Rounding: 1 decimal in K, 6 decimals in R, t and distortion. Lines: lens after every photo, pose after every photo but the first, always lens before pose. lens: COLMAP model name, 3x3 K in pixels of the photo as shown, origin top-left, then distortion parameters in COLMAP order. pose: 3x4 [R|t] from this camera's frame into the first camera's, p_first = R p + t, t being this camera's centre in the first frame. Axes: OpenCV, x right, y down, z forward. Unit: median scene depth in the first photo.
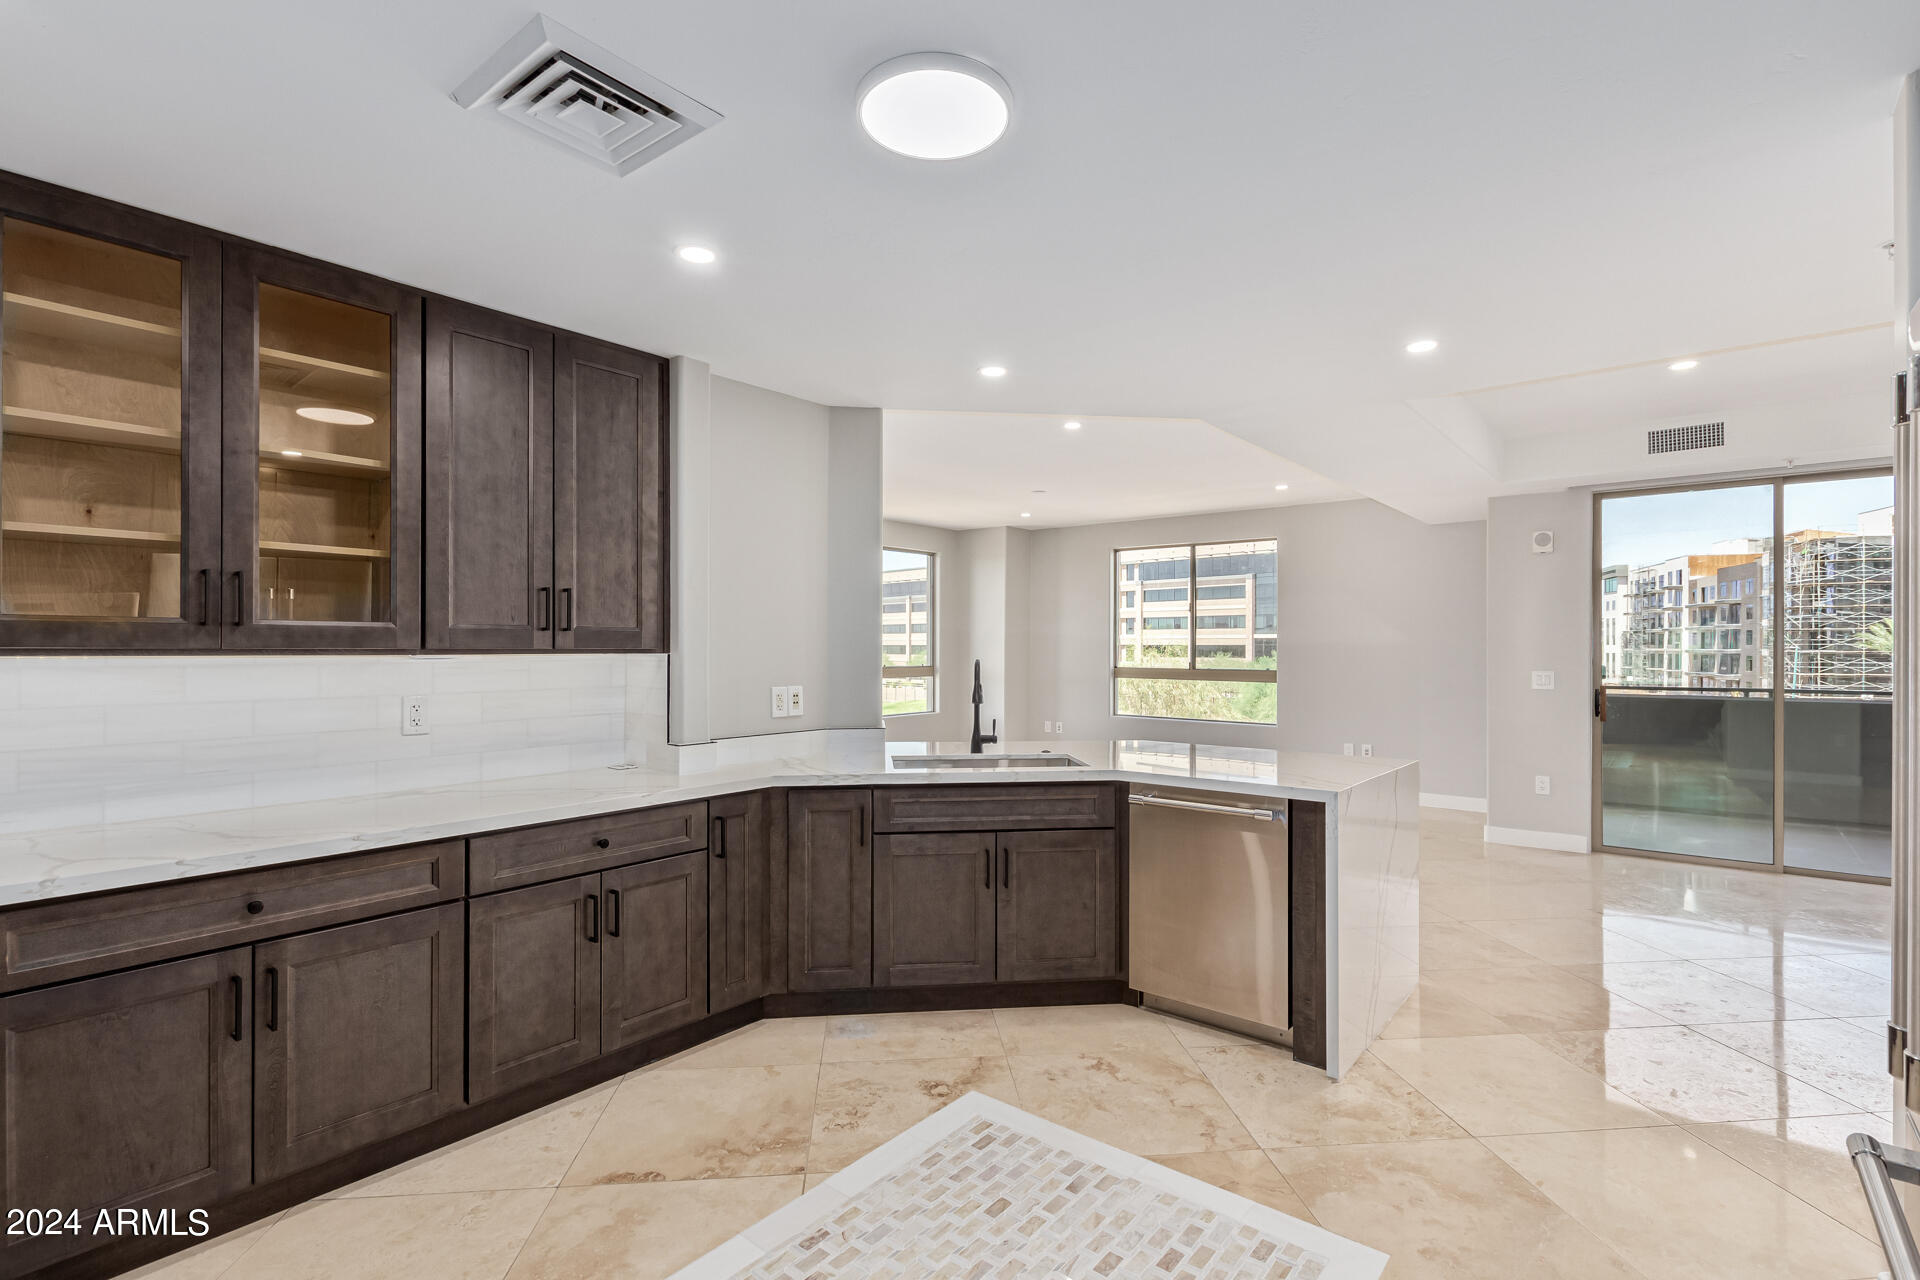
lens RADIAL K [[898.1, 0, 972.6], [0, 898.1, 647.6], [0, 0, 1]] dist [0.011430, -0.001548]
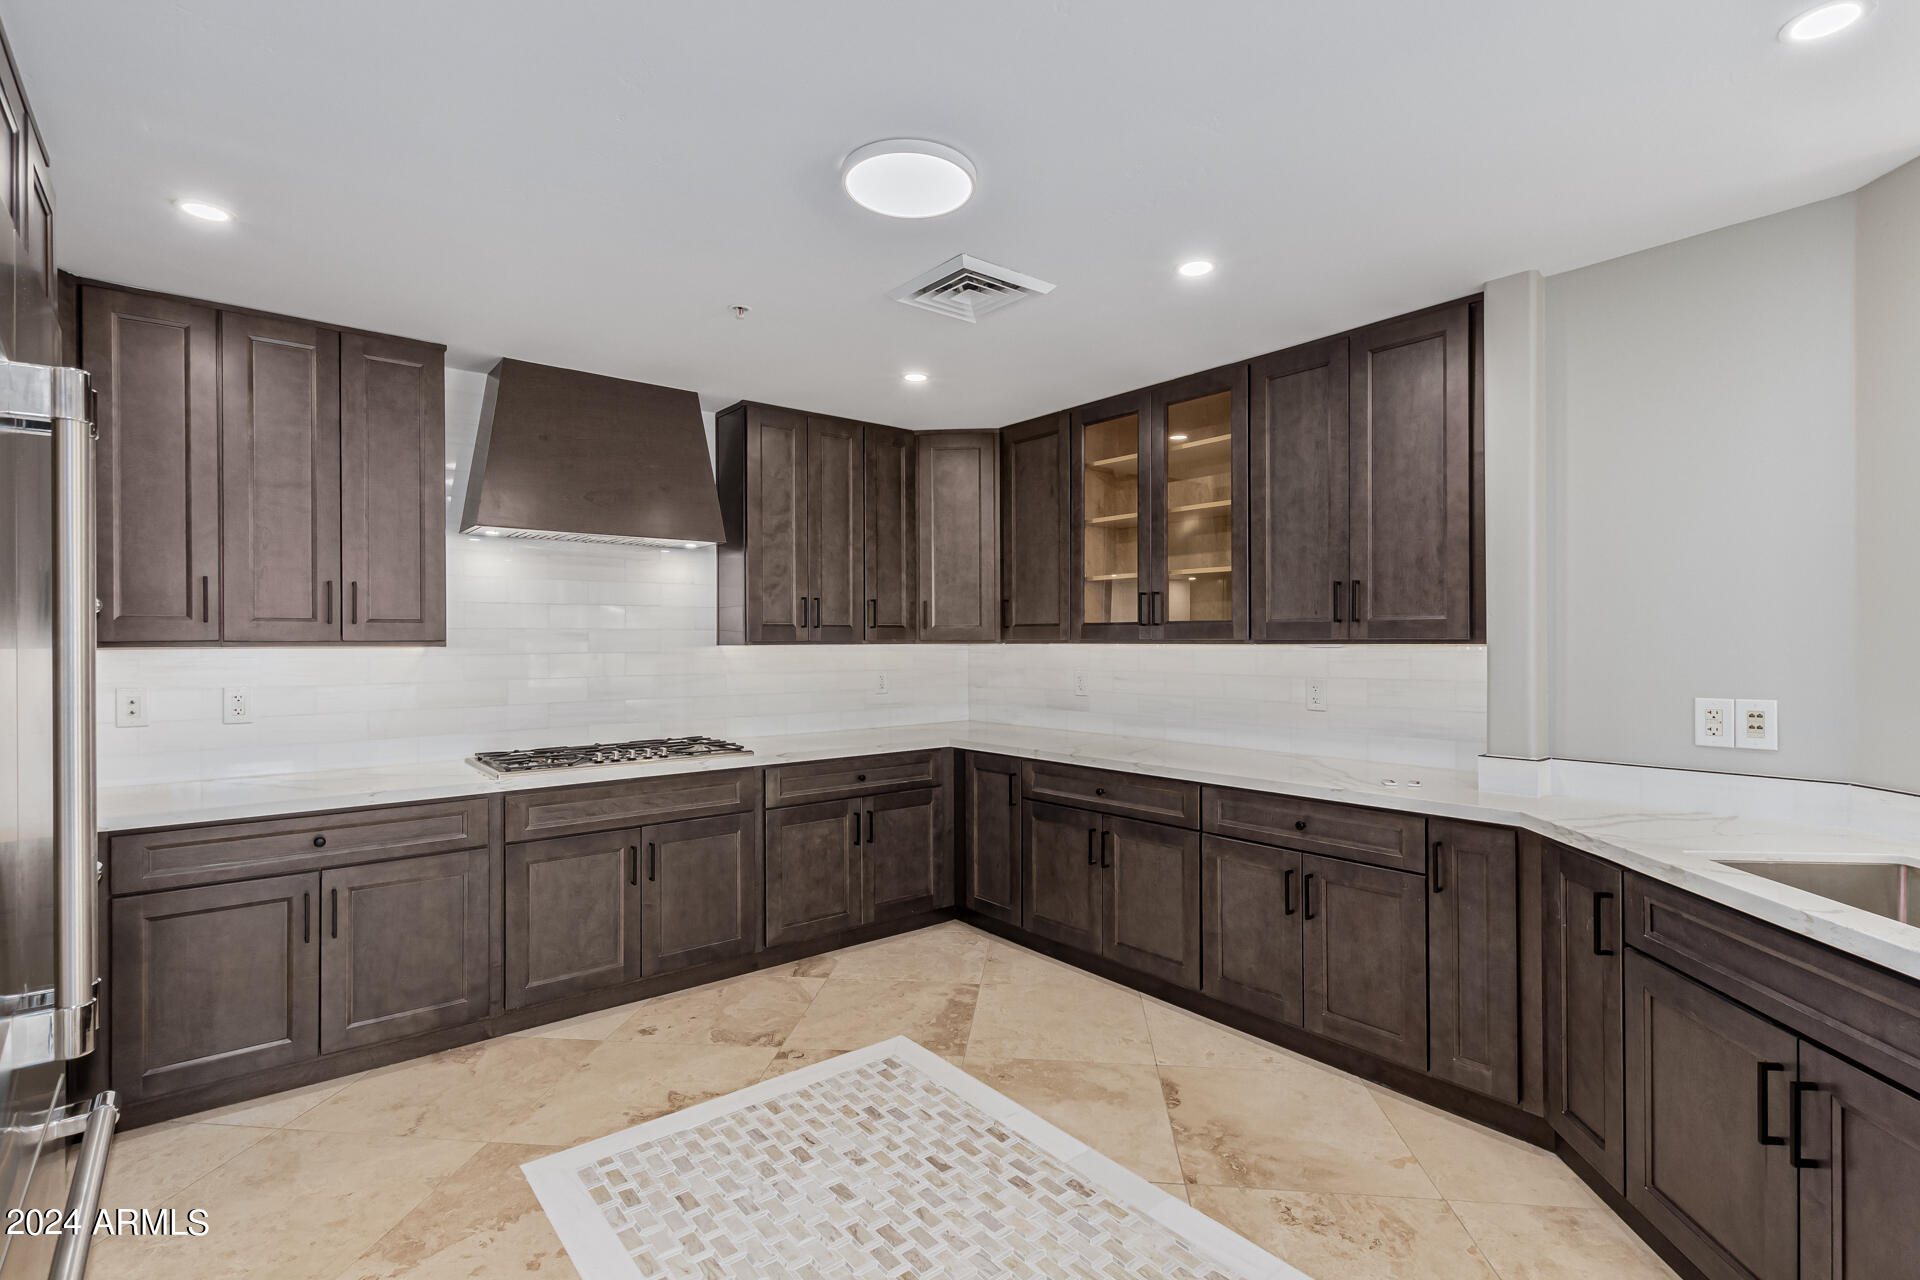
lens RADIAL K [[898.1, 0, 966.6], [0, 898.1, 639.1], [0, 0, 1]] dist [0.011430, -0.001548]
pose [[-0.208449, -0.003860, -0.978026, 0.637650], [0.001553, 0.999990, -0.004278, 0.004908], [0.978032, -0.002411, -0.208441, 0.770741]]
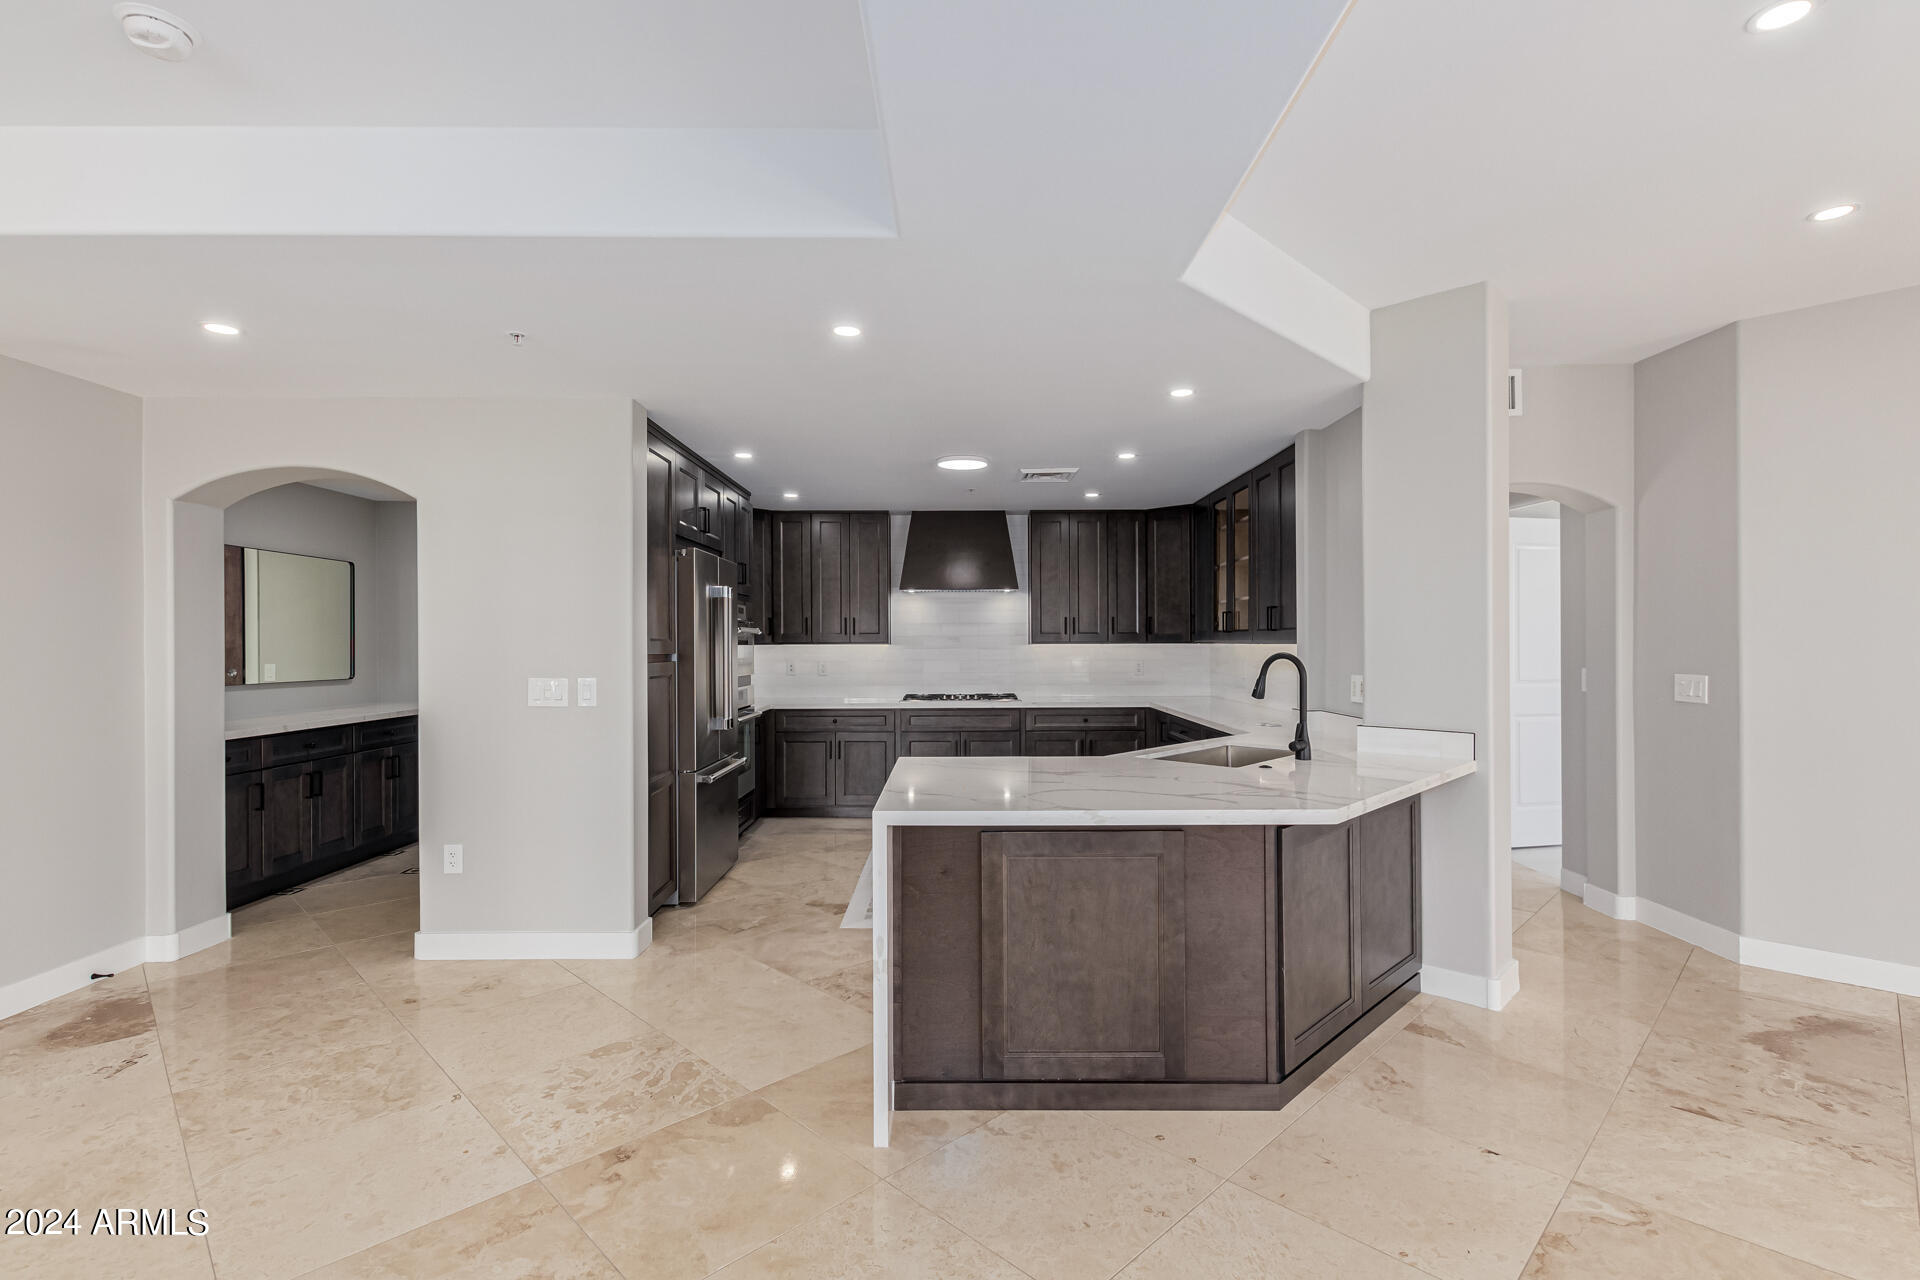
lens RADIAL K [[898.1, 0, 961.9], [0, 898.1, 648.6], [0, 0, 1]] dist [0.011430, -0.001548]
pose [[-0.779560, 0.004217, -0.626313, 1.069194], [0.000596, 0.999982, 0.005992, 0.005201], [0.626327, 0.004298, -0.779548, 1.938160]]
